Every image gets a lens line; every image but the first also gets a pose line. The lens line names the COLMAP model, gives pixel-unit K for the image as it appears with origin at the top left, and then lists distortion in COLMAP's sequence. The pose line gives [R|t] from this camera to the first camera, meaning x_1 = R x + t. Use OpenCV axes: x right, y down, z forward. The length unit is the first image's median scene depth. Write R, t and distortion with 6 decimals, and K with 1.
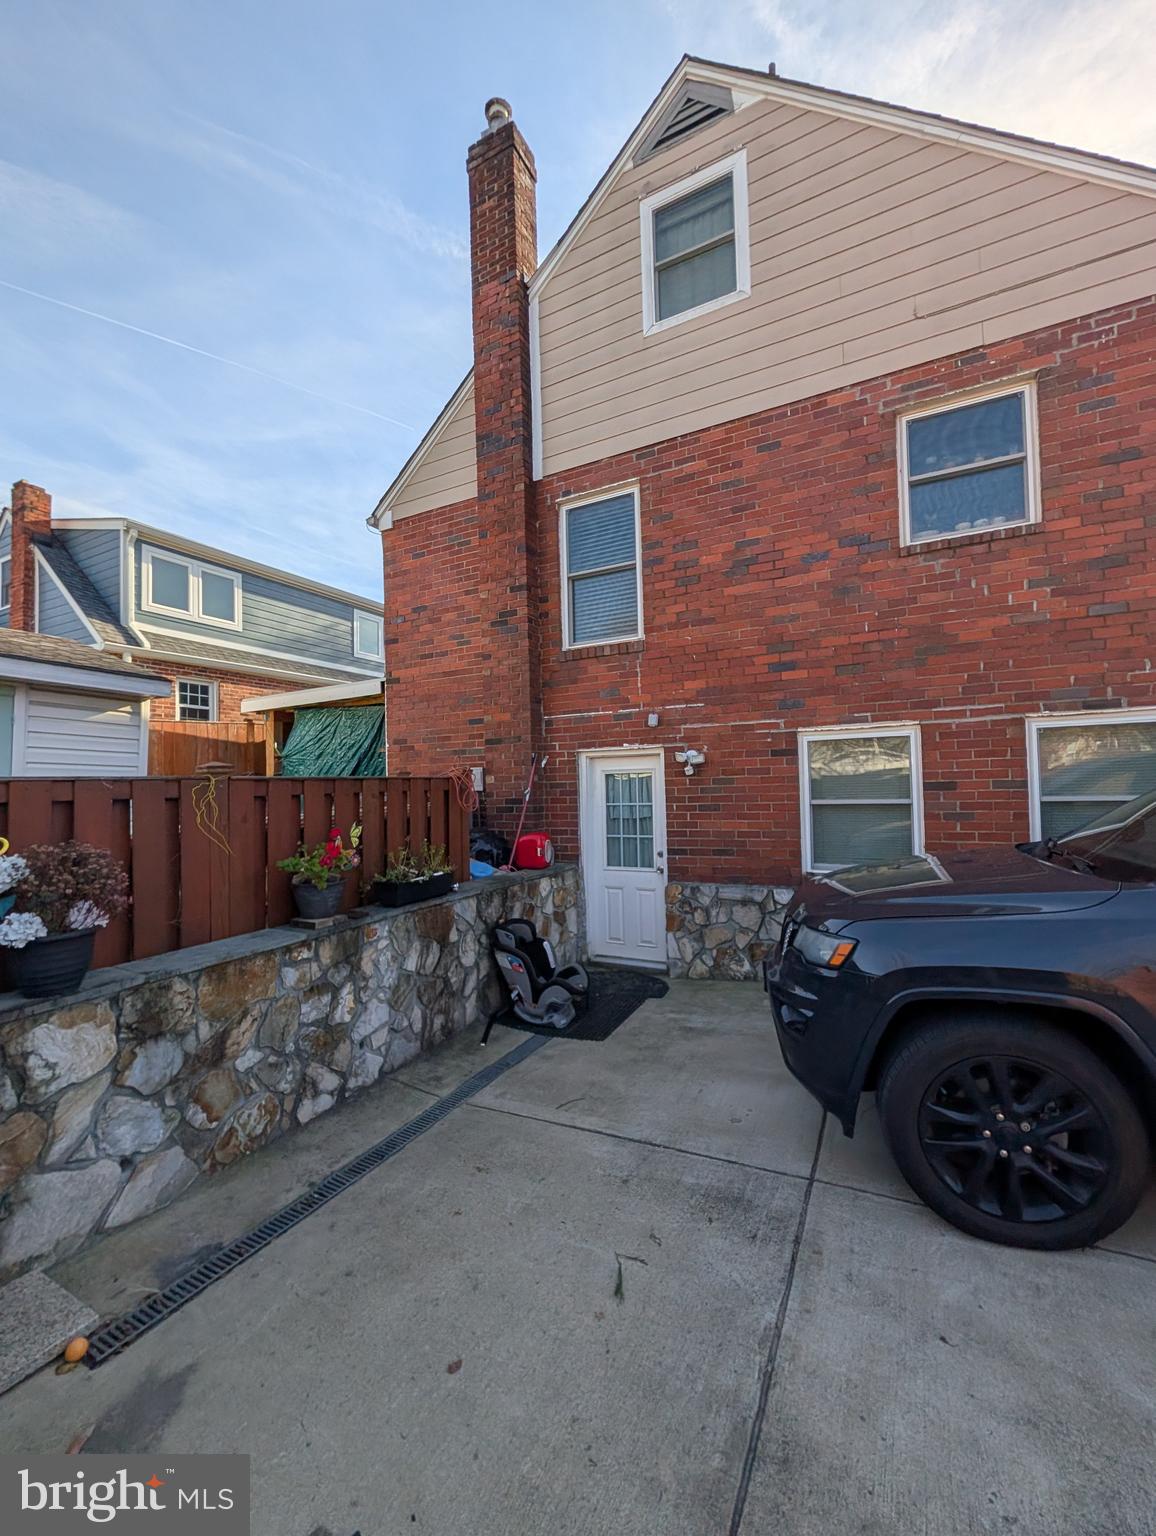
lens RADIAL K [[617.5, 0, 574.3], [0, 617.5, 763.8], [0, 0, 1]] dist [-0.000063, 0.000516]
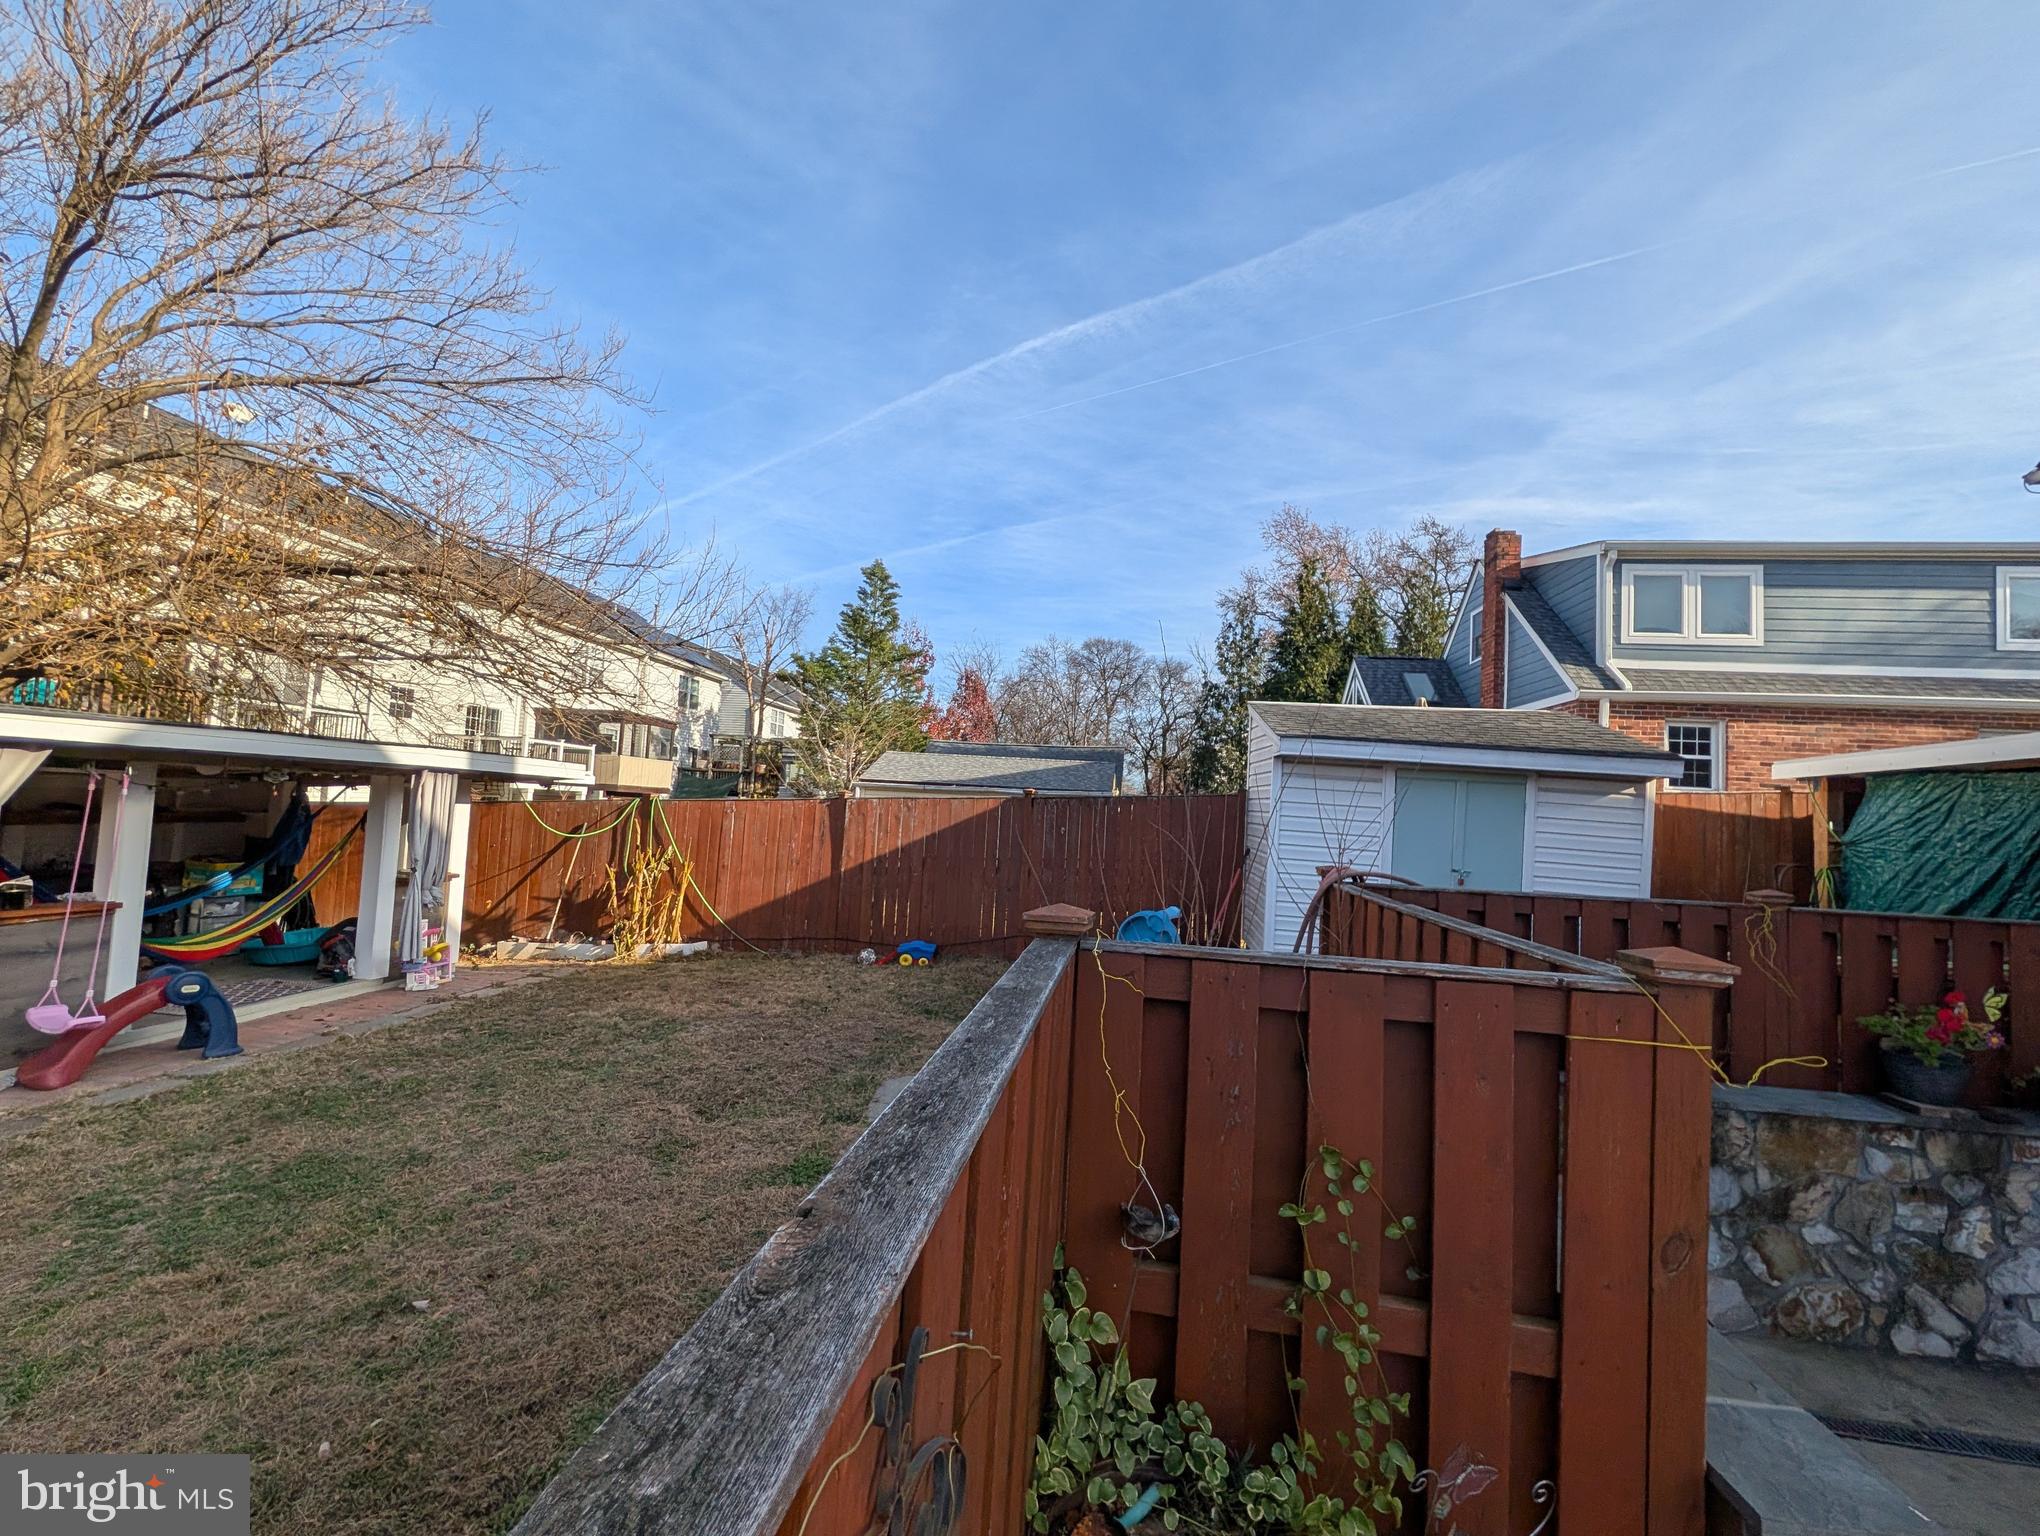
lens RADIAL K [[820.1, 0, 1025.7], [0, 820.1, 766.4], [0, 0, 1]] dist [-0.000063, 0.000516]
pose [[0.349803, -0.015936, -0.936688, 0.164285], [-0.027812, 0.999238, -0.027386, -0.113002], [0.936410, 0.035630, 0.349093, -0.434954]]
